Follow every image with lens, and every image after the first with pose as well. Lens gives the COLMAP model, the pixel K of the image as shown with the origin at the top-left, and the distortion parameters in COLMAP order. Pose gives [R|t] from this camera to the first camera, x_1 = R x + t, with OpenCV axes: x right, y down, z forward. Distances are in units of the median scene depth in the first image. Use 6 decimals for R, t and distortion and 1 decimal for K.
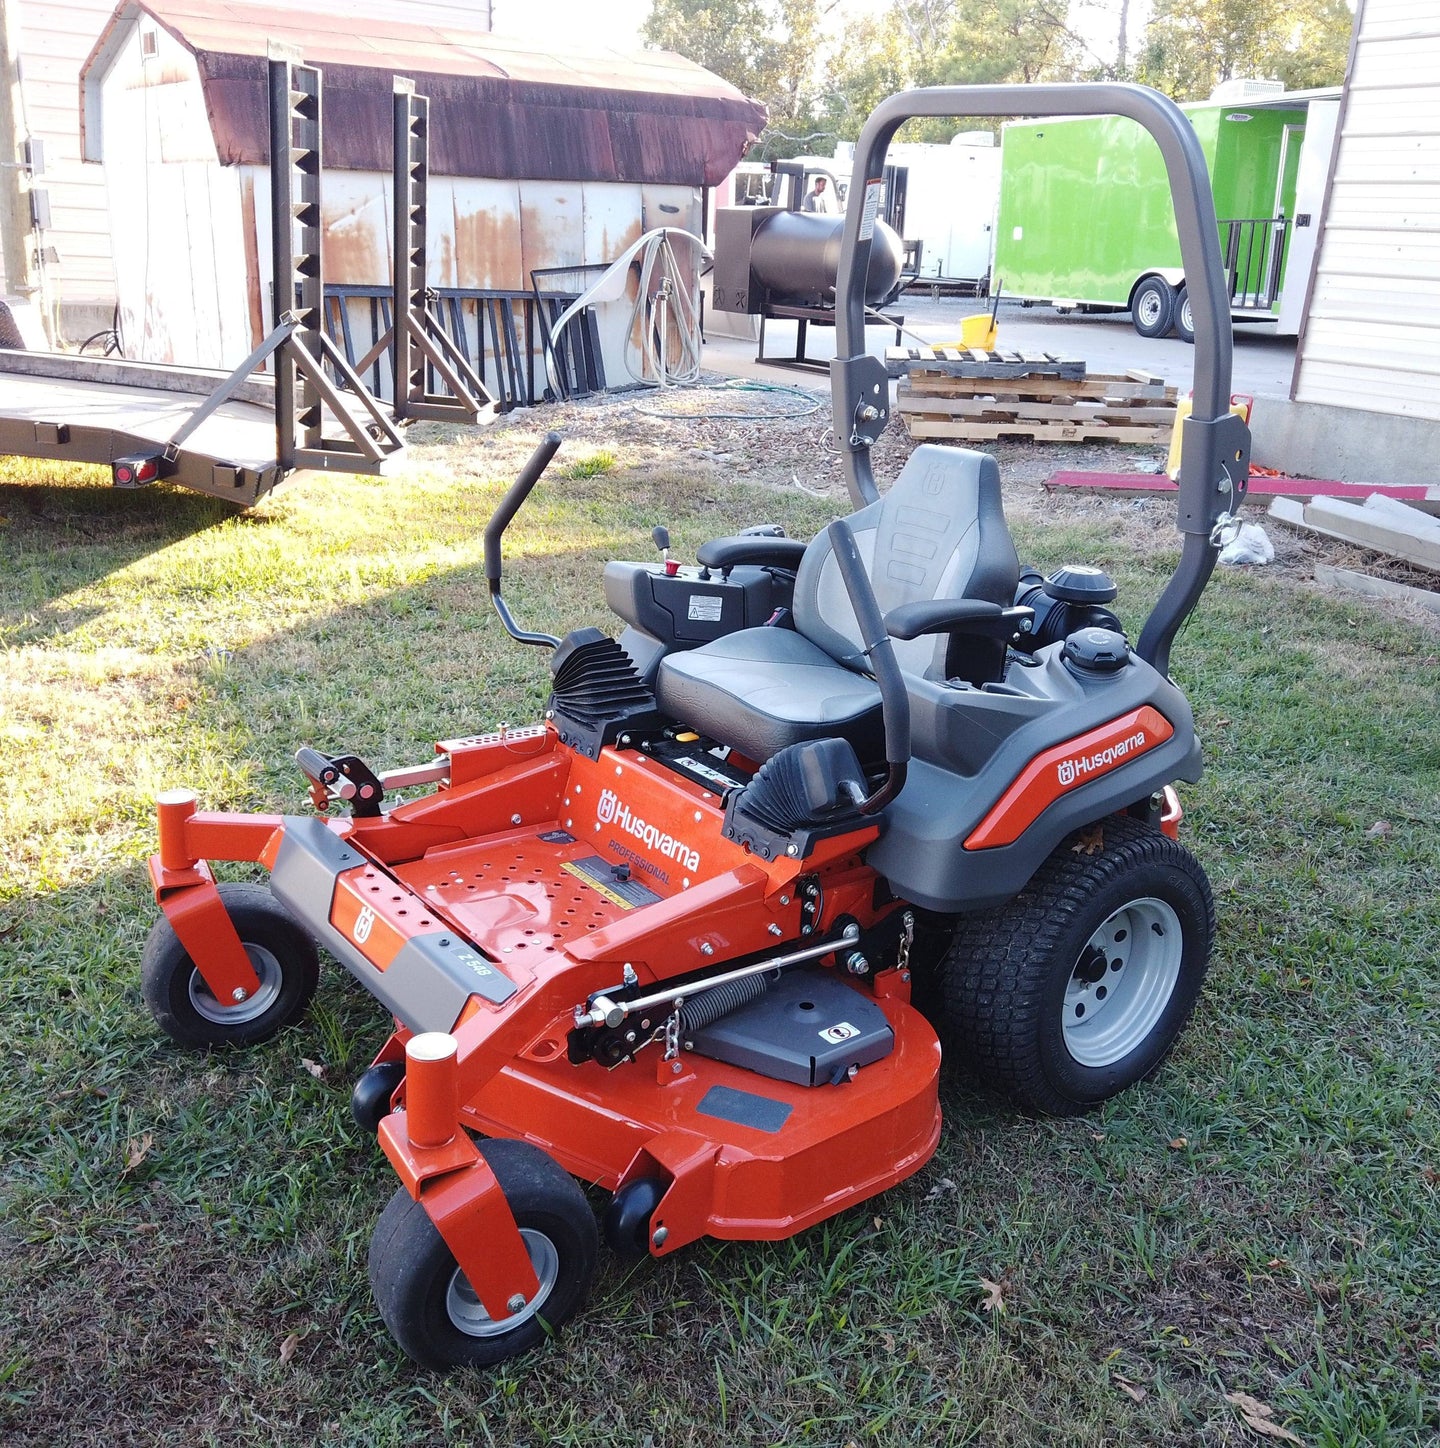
lens RADIAL K [[1600.2, 0, 853.0], [0, 1600.2, 718.7], [0, 0, 1]] dist [0.053739, -0.045550]
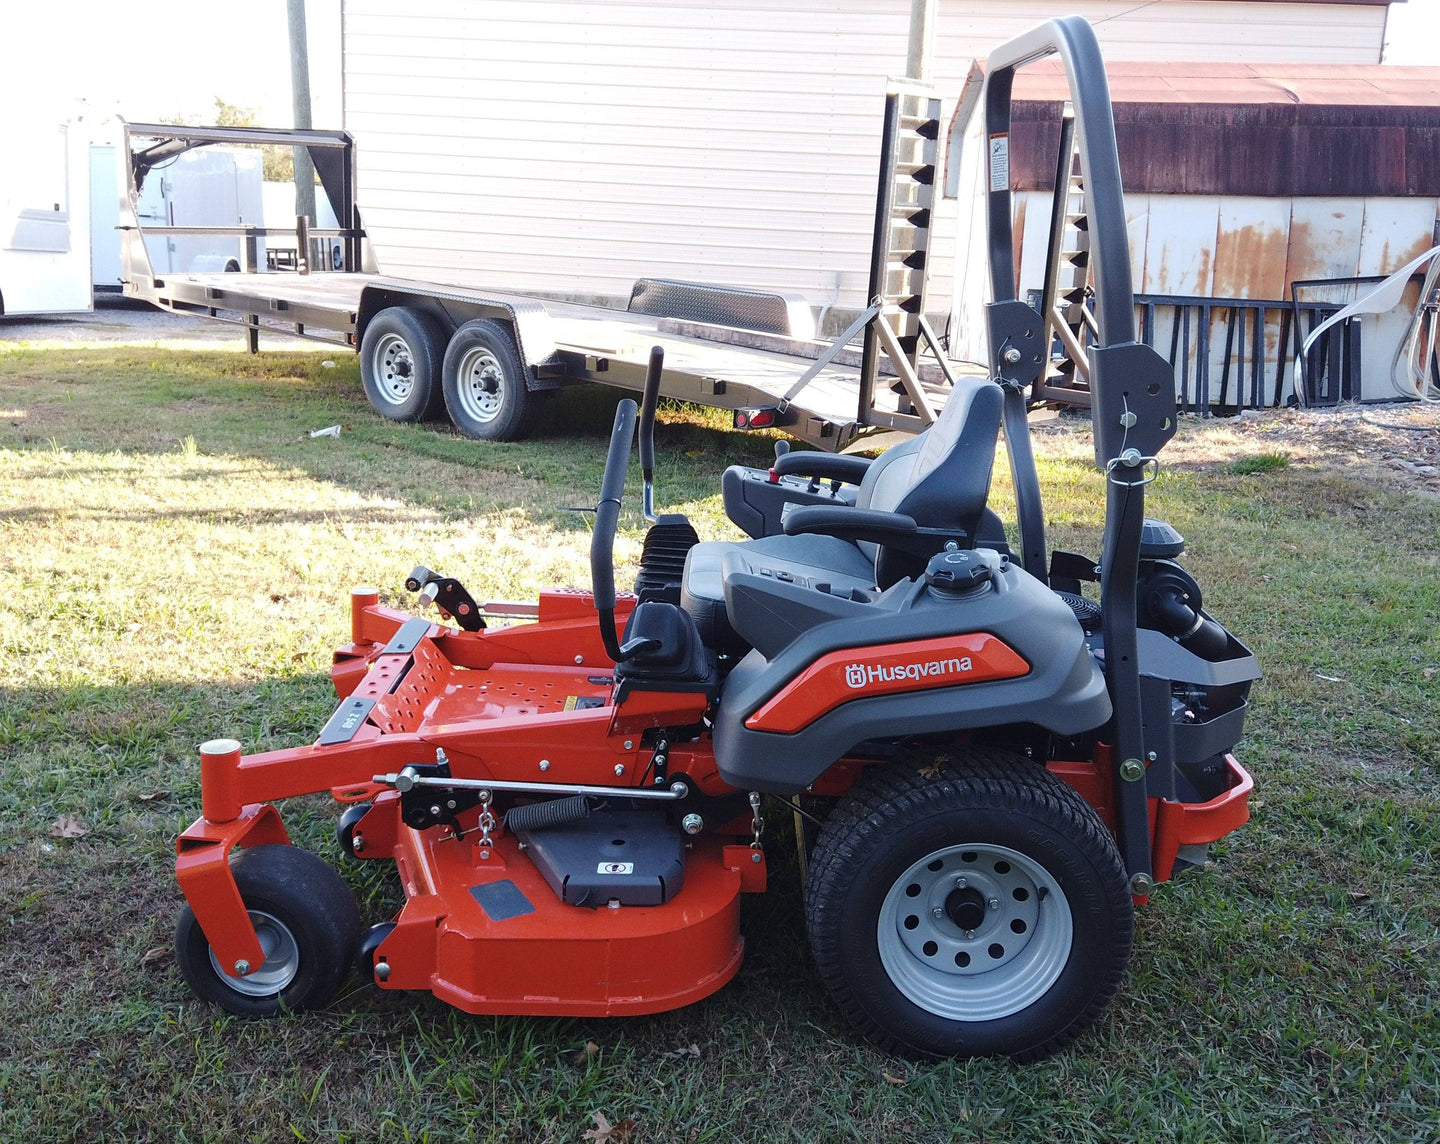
lens RADIAL K [[1537.7, 0, 721.5], [0, 1537.7, 516.9], [0, 0, 1]] dist [0.083092, -0.104642]
pose [[0.751097, 0.103312, -0.652058, 0.192091], [-0.193856, 0.978654, -0.068243, 0.005084], [0.631088, 0.177662, 0.755092, 0.055397]]
